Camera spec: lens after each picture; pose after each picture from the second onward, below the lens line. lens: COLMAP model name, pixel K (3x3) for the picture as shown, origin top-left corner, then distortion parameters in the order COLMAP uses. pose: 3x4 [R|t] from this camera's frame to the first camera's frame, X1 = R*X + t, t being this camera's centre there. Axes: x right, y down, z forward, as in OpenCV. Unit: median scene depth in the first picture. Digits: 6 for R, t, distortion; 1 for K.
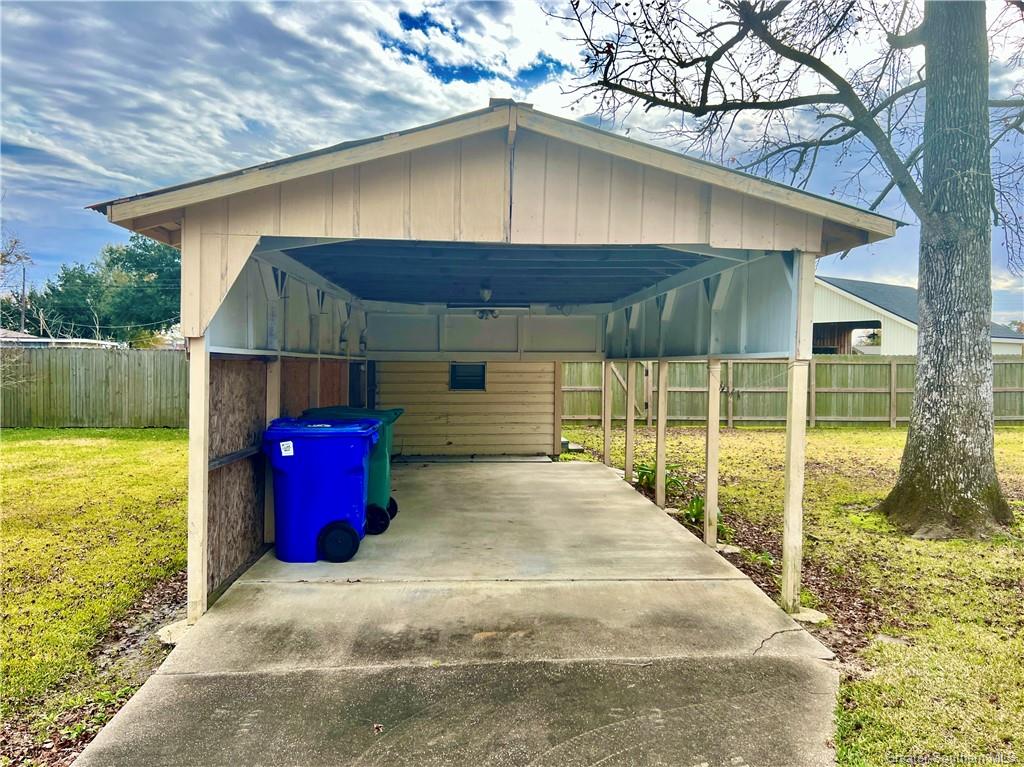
lens RADIAL K [[755.1, 0, 518.8], [0, 755.1, 384.8], [0, 0, 1]] dist [0.022620, -0.003189]
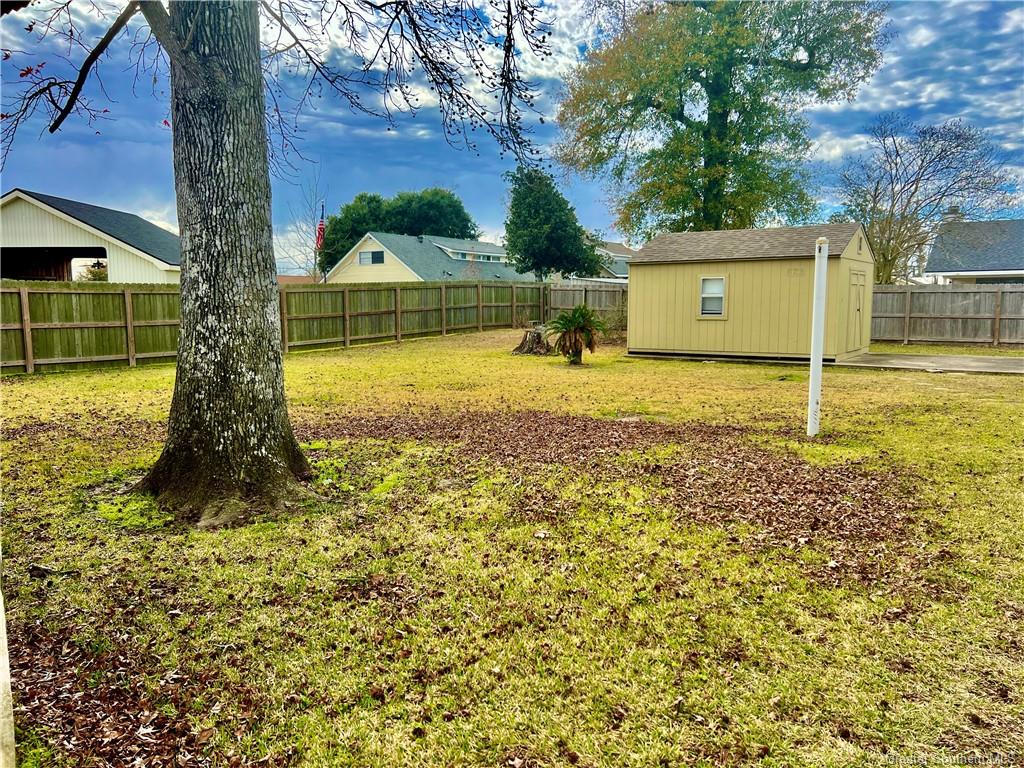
lens RADIAL K [[755.1, 0, 518.8], [0, 755.1, 385.3], [0, 0, 1]] dist [0.022620, -0.003189]
pose [[0.589254, -0.095593, 0.802273, 0.140810], [0.027406, 0.994770, 0.098400, 0.012454], [-0.807483, -0.035996, 0.588792, 0.345822]]
